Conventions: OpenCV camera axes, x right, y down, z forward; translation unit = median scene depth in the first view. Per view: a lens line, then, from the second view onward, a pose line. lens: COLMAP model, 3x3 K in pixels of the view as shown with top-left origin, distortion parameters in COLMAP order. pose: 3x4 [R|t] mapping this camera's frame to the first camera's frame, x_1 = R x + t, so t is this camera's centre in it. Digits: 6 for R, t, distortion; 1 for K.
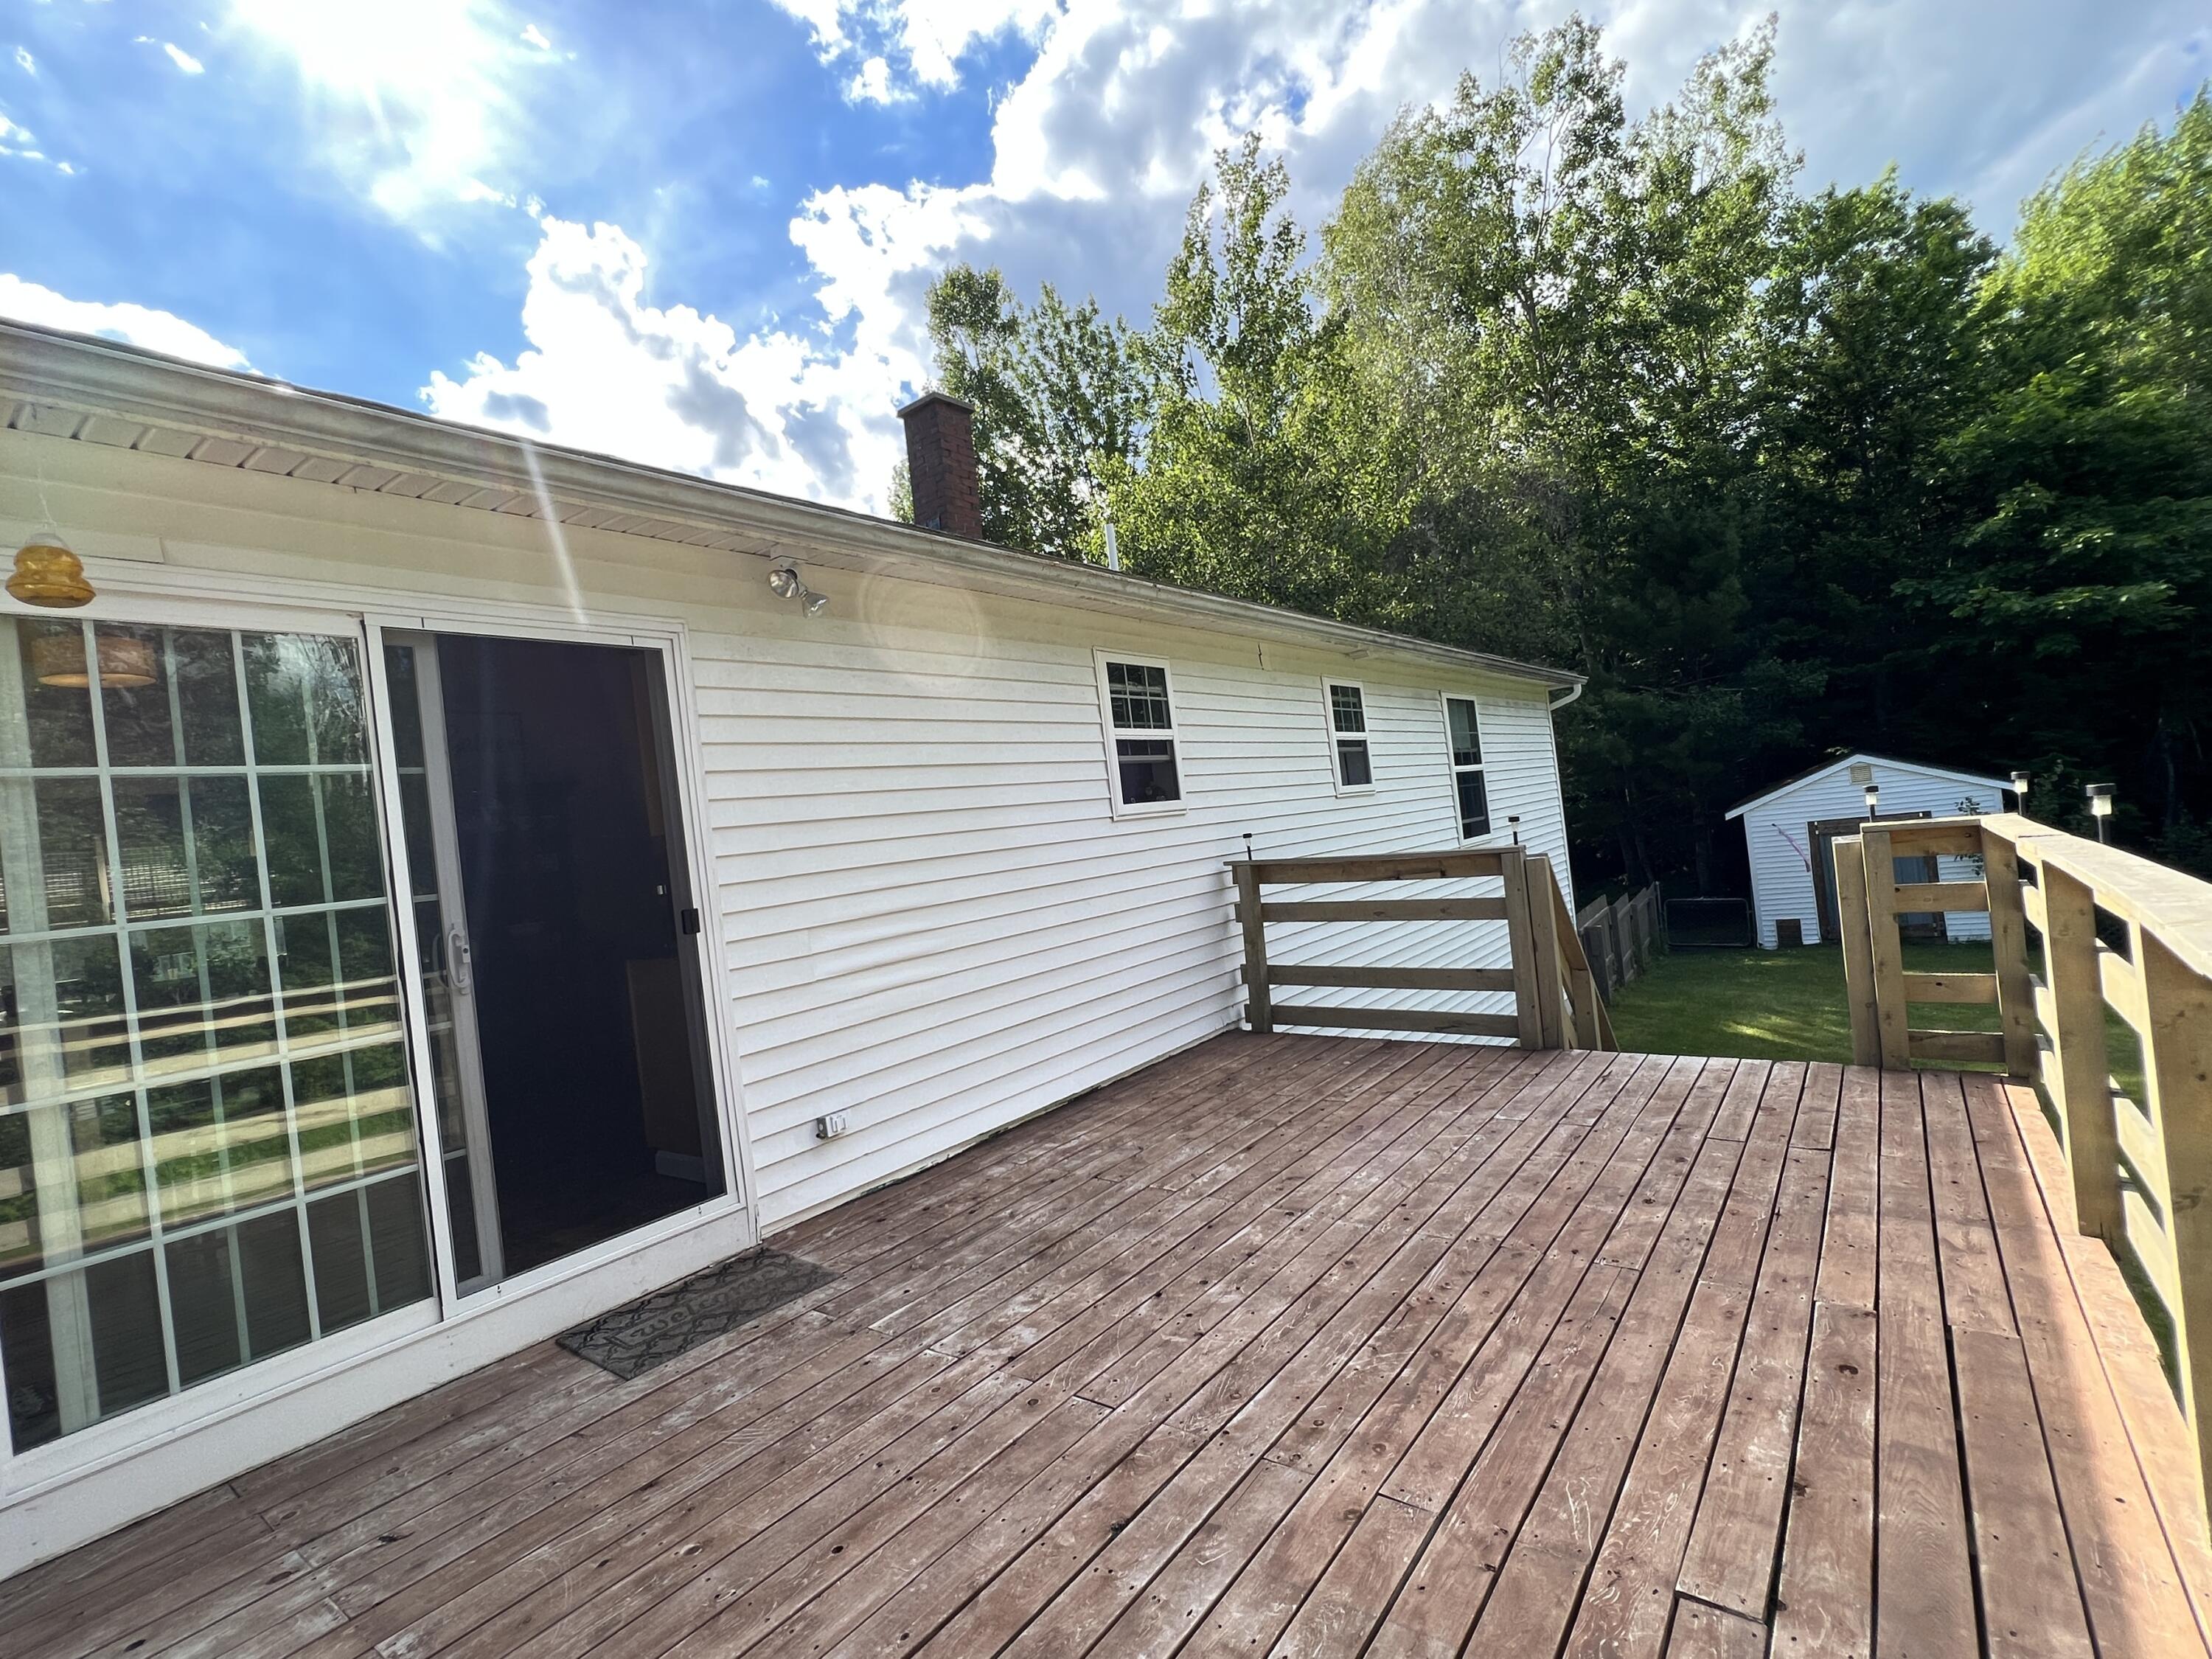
lens RADIAL K [[877.0, 0, 1107.5], [0, 877.0, 828.9], [0, 0, 1]] dist [-0.001412, 0.000314]
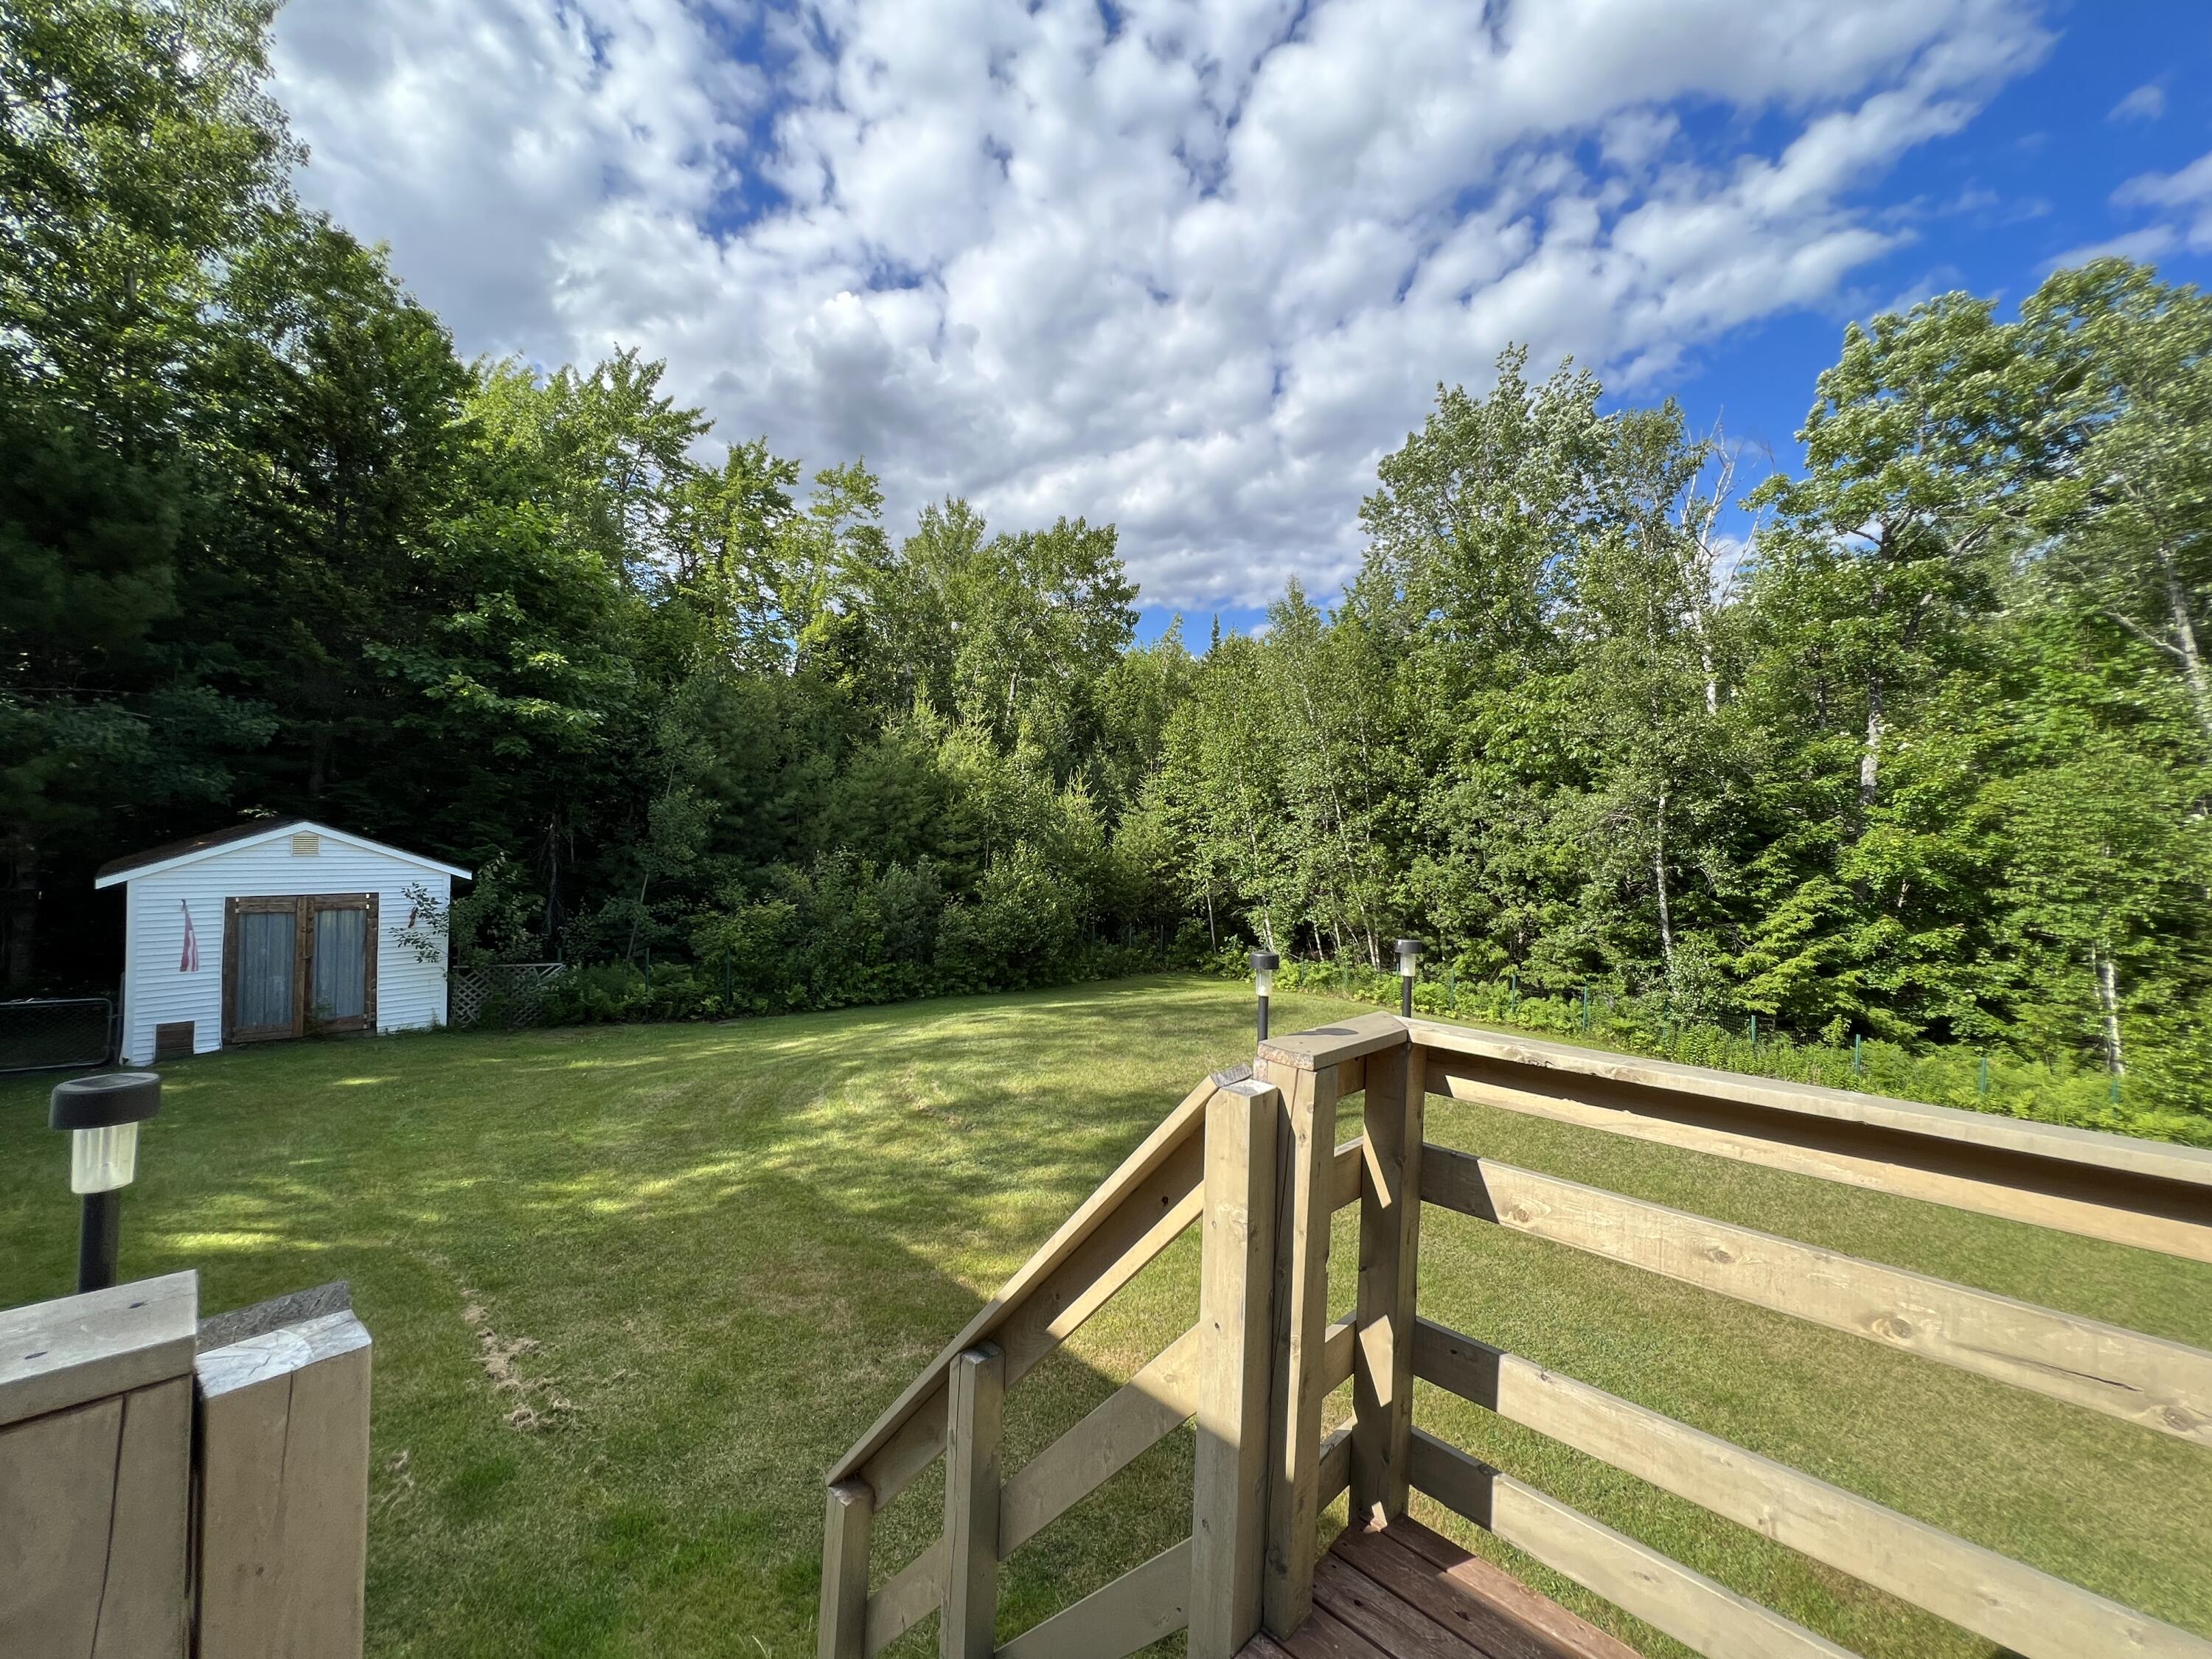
lens RADIAL K [[877.0, 0, 1108.3], [0, 877.0, 833.7], [0, 0, 1]] dist [-0.001412, 0.000314]
pose [[0.069473, 0.114354, 0.991008, 0.050560], [-0.038283, 0.992982, -0.111898, -0.006515], [-0.996849, -0.030165, 0.073364, 0.127699]]
